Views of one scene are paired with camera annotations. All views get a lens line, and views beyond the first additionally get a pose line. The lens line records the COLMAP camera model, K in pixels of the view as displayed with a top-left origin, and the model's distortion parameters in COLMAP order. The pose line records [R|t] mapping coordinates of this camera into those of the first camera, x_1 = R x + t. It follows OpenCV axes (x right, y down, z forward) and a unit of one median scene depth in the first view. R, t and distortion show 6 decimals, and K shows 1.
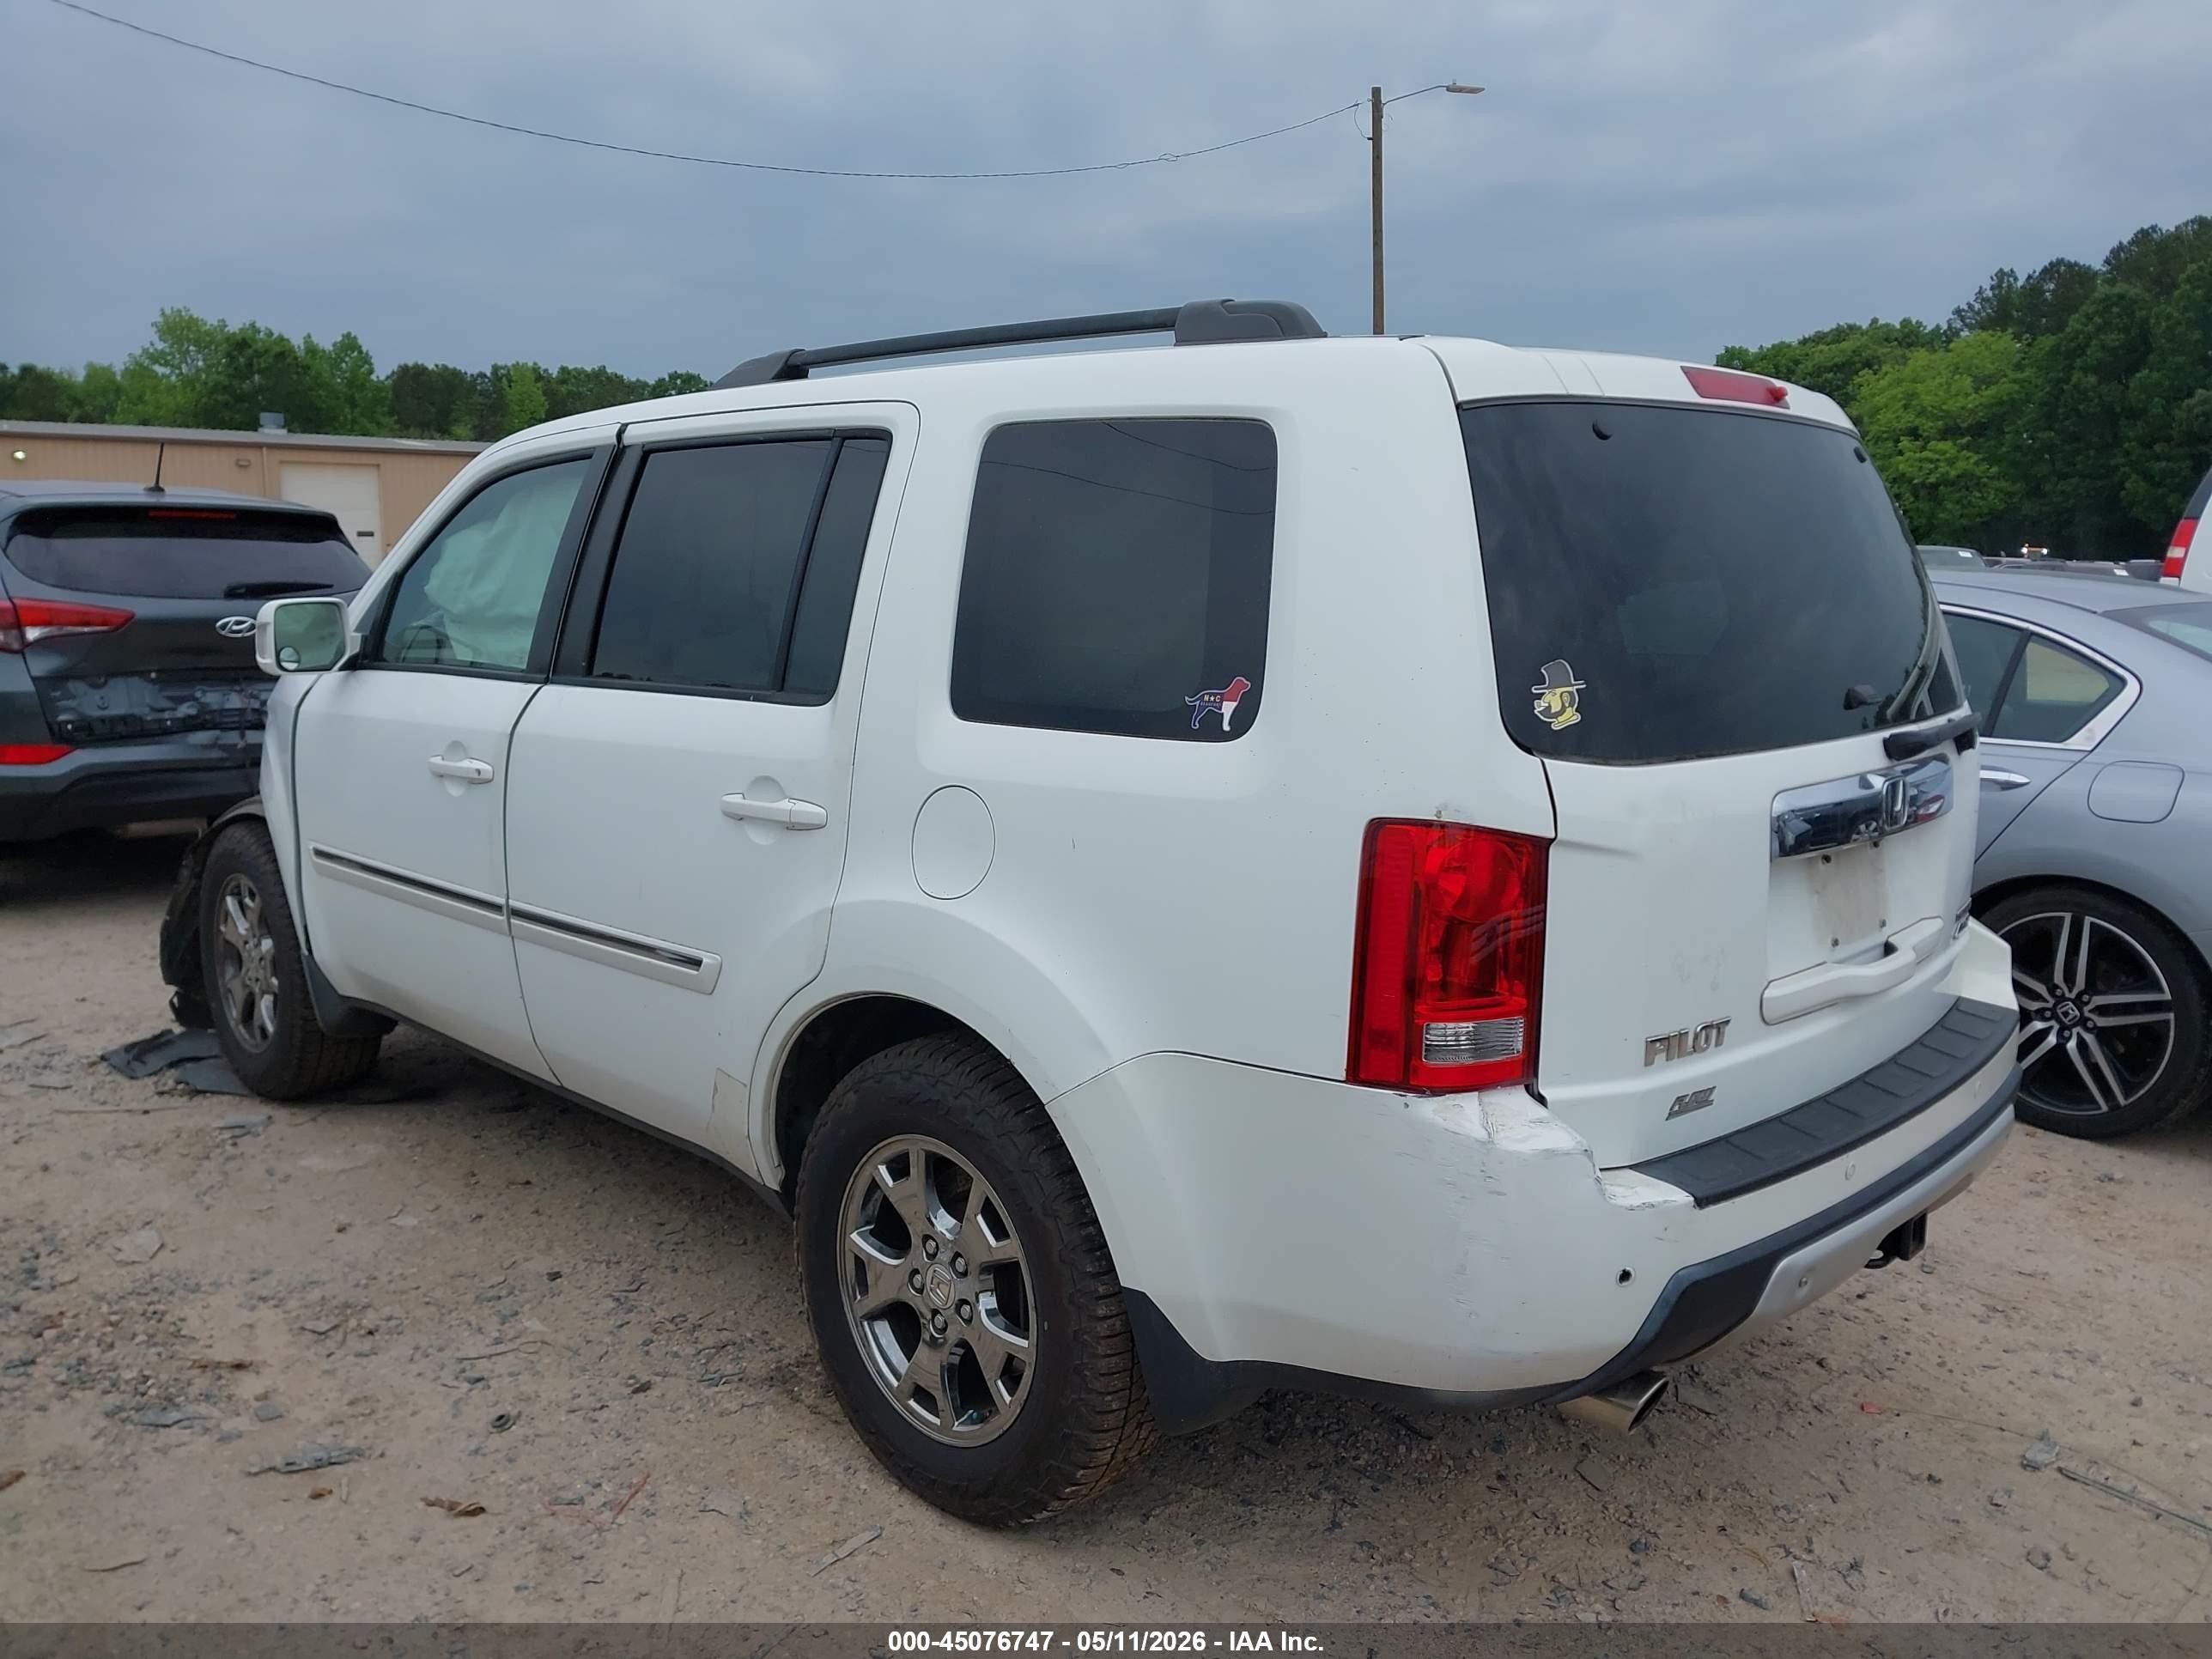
lens RADIAL K [[1762.5, 0, 1108.6], [0, 1762.5, 821.4], [0, 0, 1]] dist [0.007672, -0.000948]
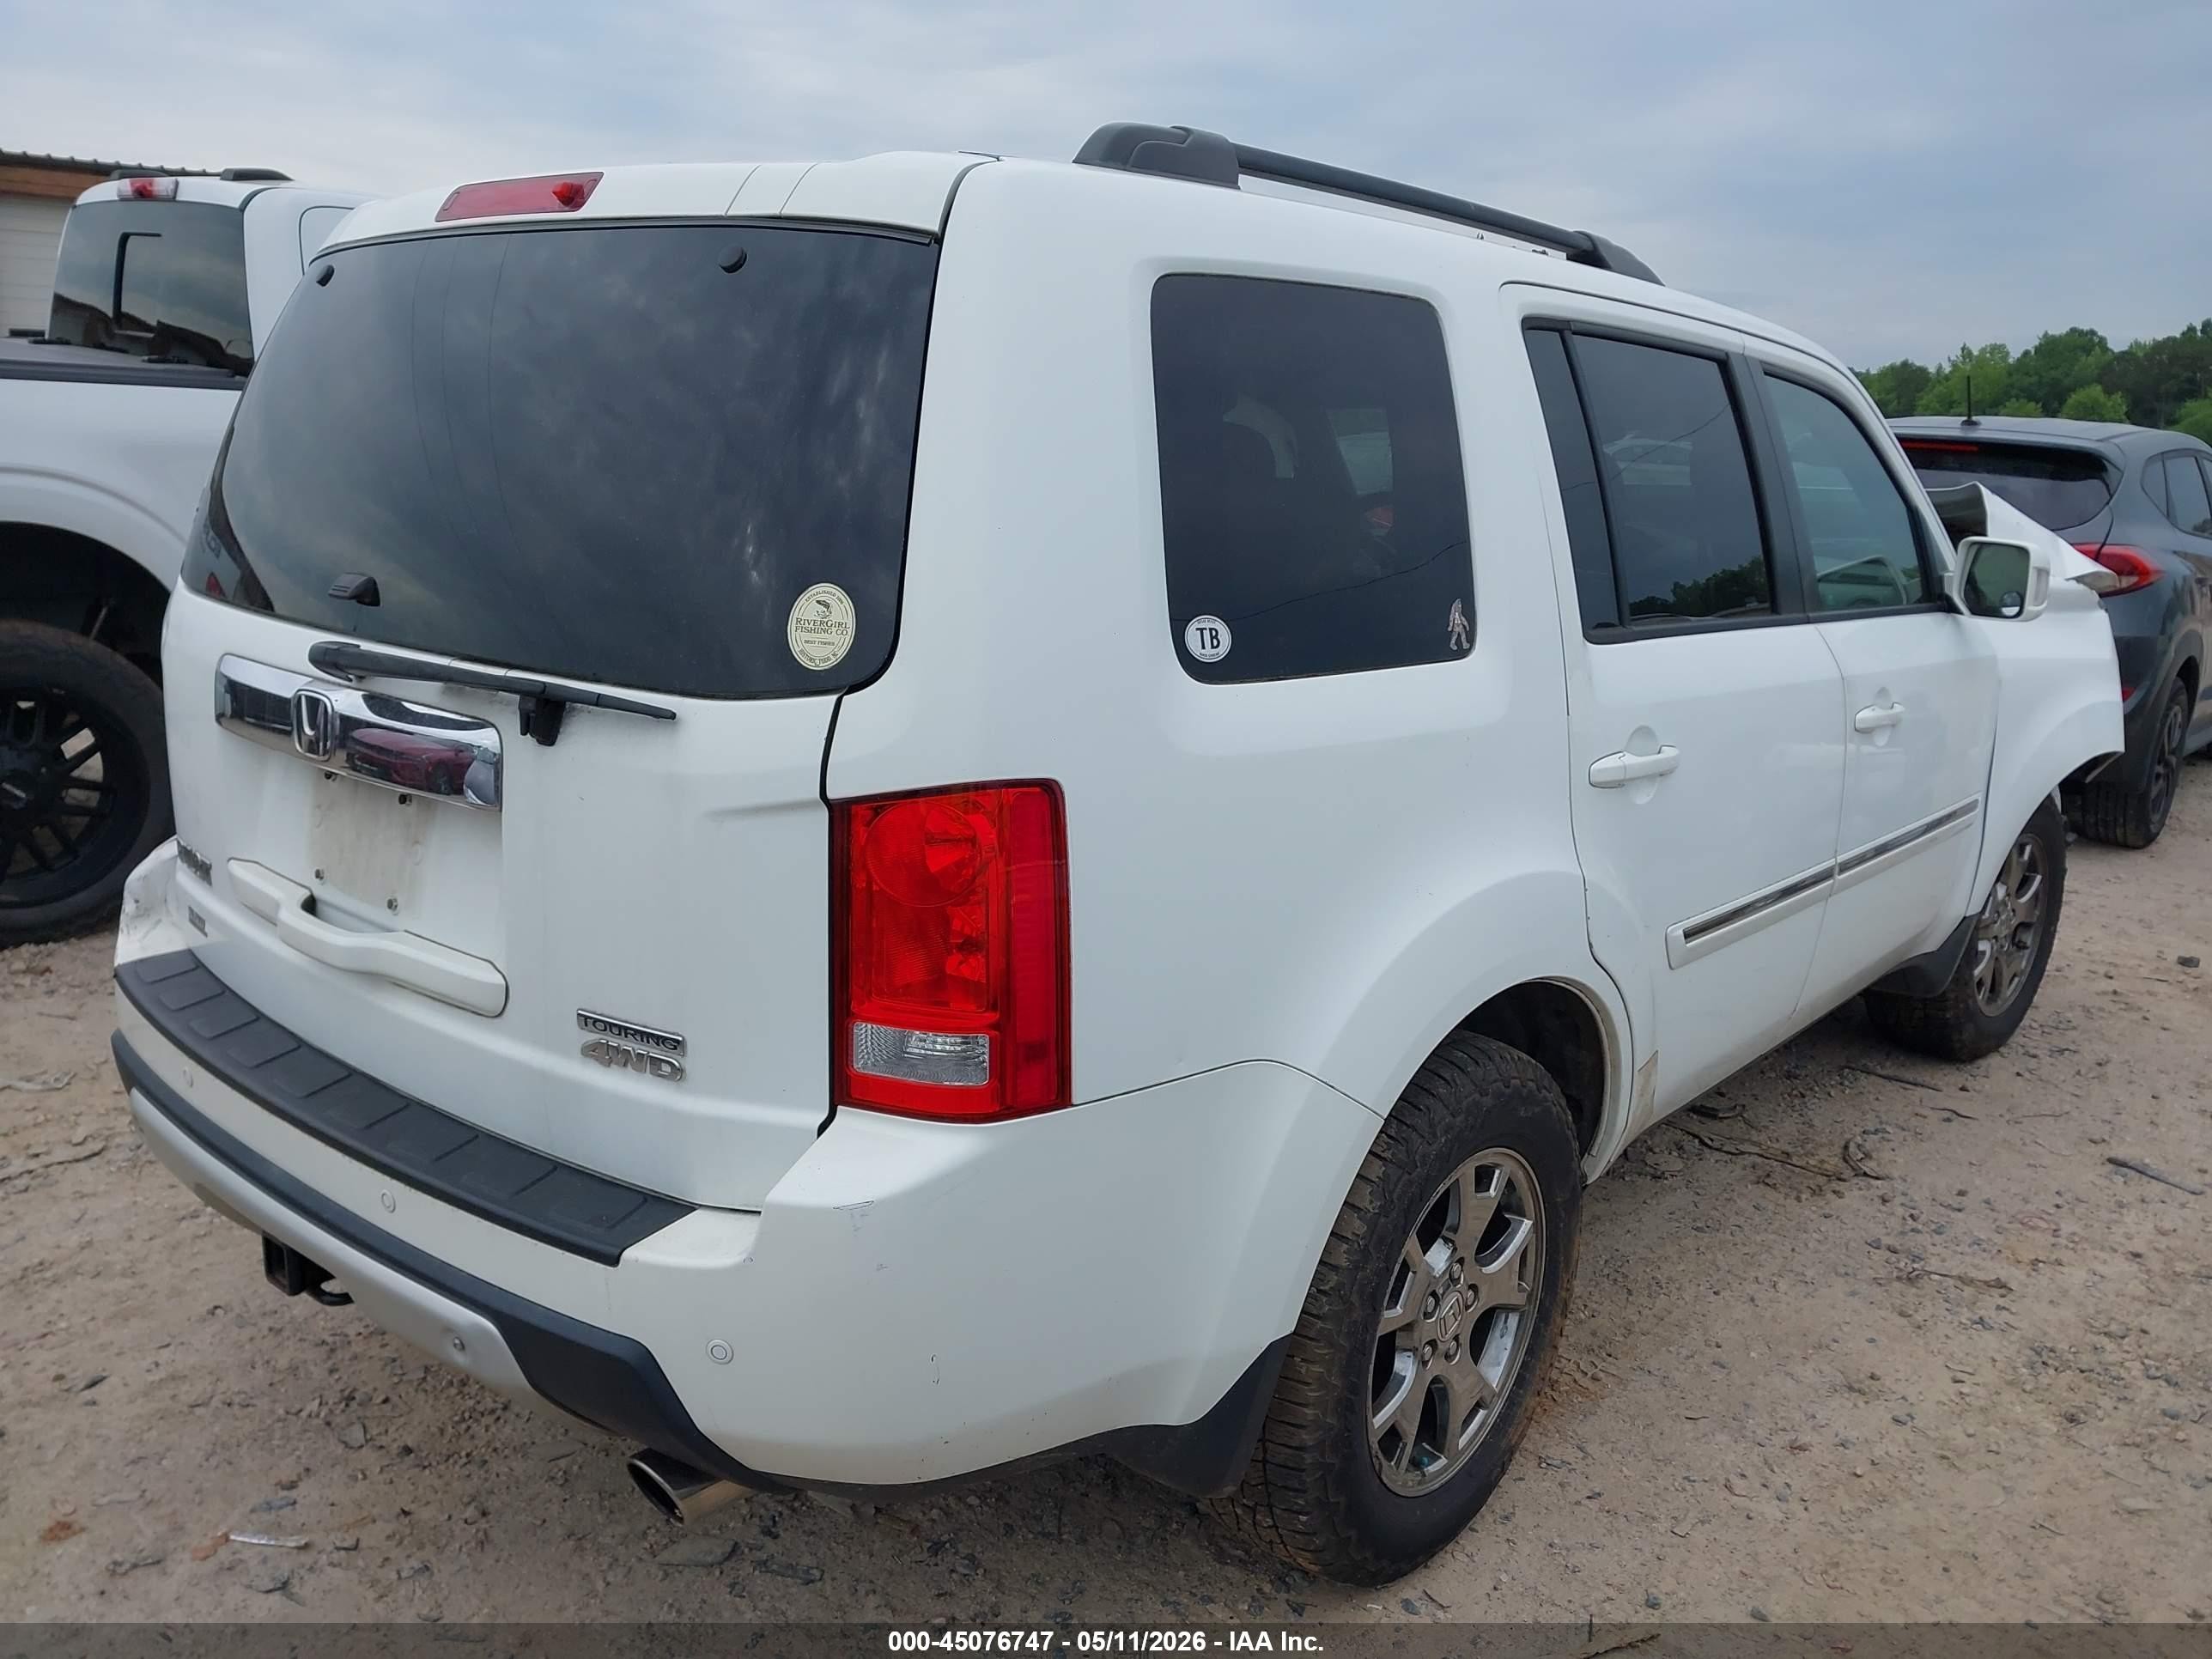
lens RADIAL K [[1762.7, 0, 1106.0], [0, 1762.7, 829.5], [0, 0, 1]] dist [0.016925, 0.000784]
pose [[0.081292, 0.218868, -0.972362, 0.920139], [-0.210235, 0.957406, 0.197926, -0.142868], [0.974265, 0.188335, 0.123843, 0.927330]]
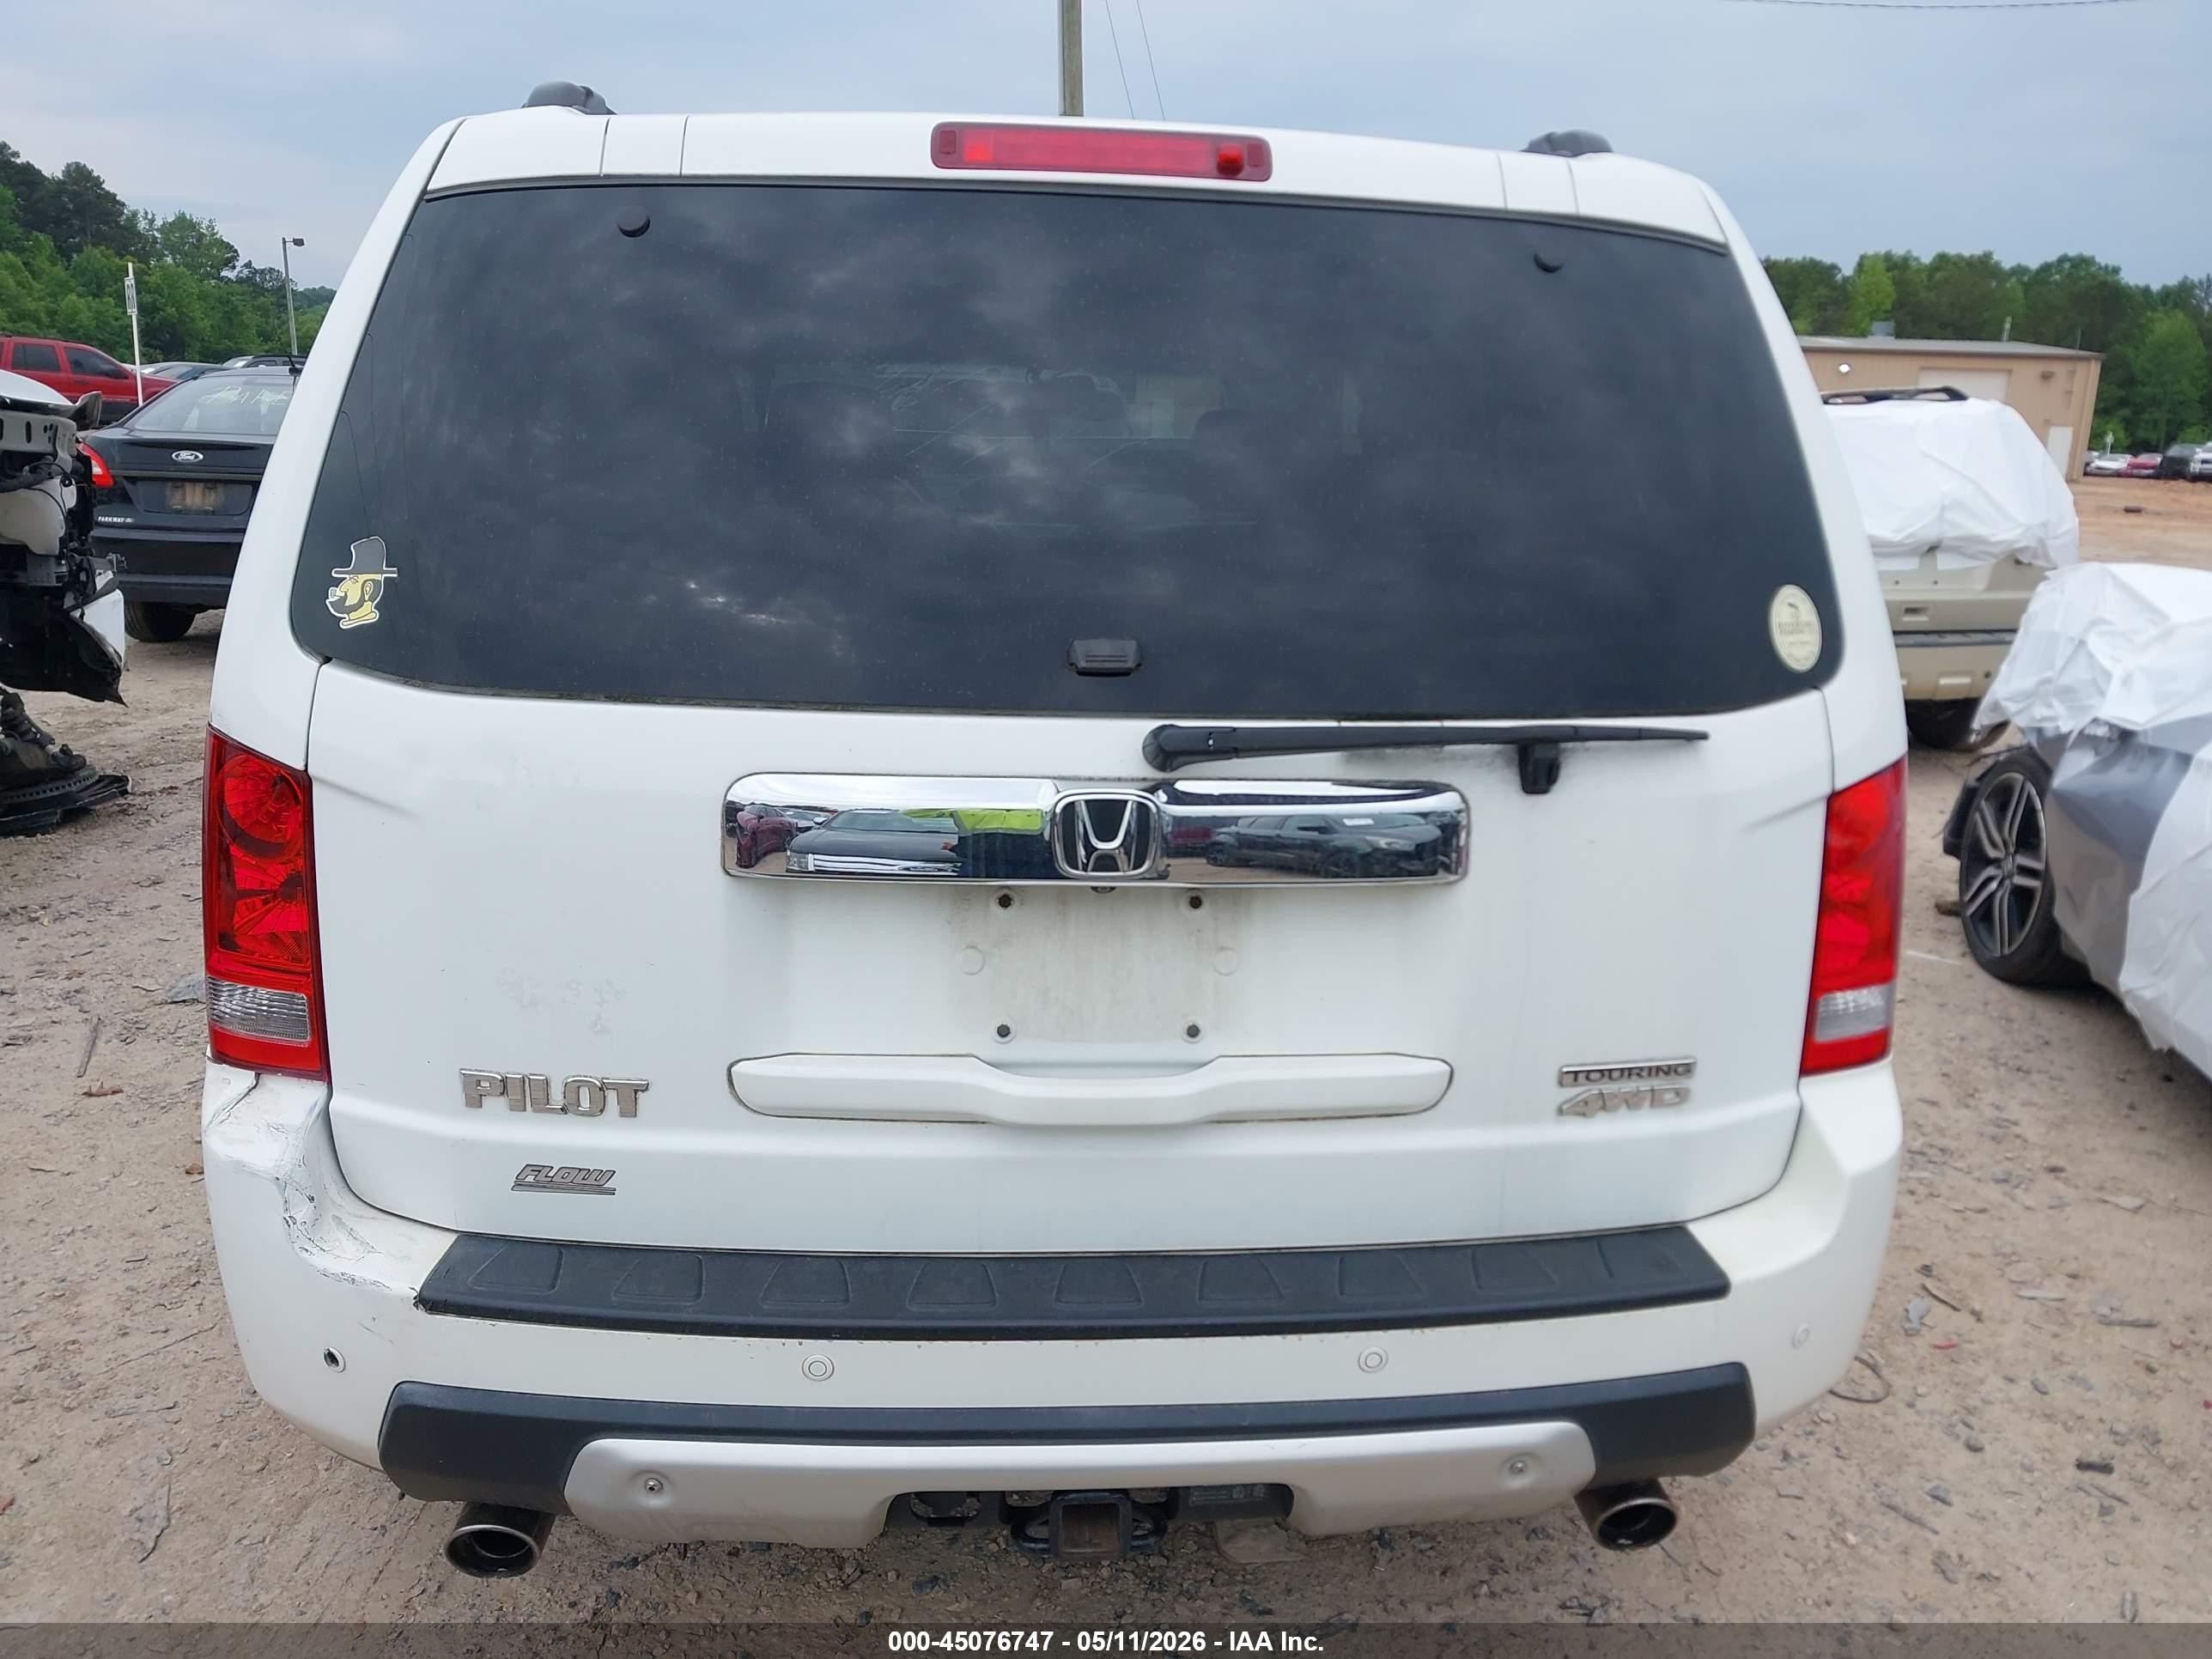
lens RADIAL K [[1717.0, 0, 1103.3], [0, 1717.0, 823.1], [0, 0, 1]] dist [0.016510, 0.000370]
pose [[0.740228, 0.173029, -0.649710, 0.619080], [-0.132160, 0.984912, 0.111727, -0.059989], [0.659239, 0.003162, 0.751927, 0.418147]]
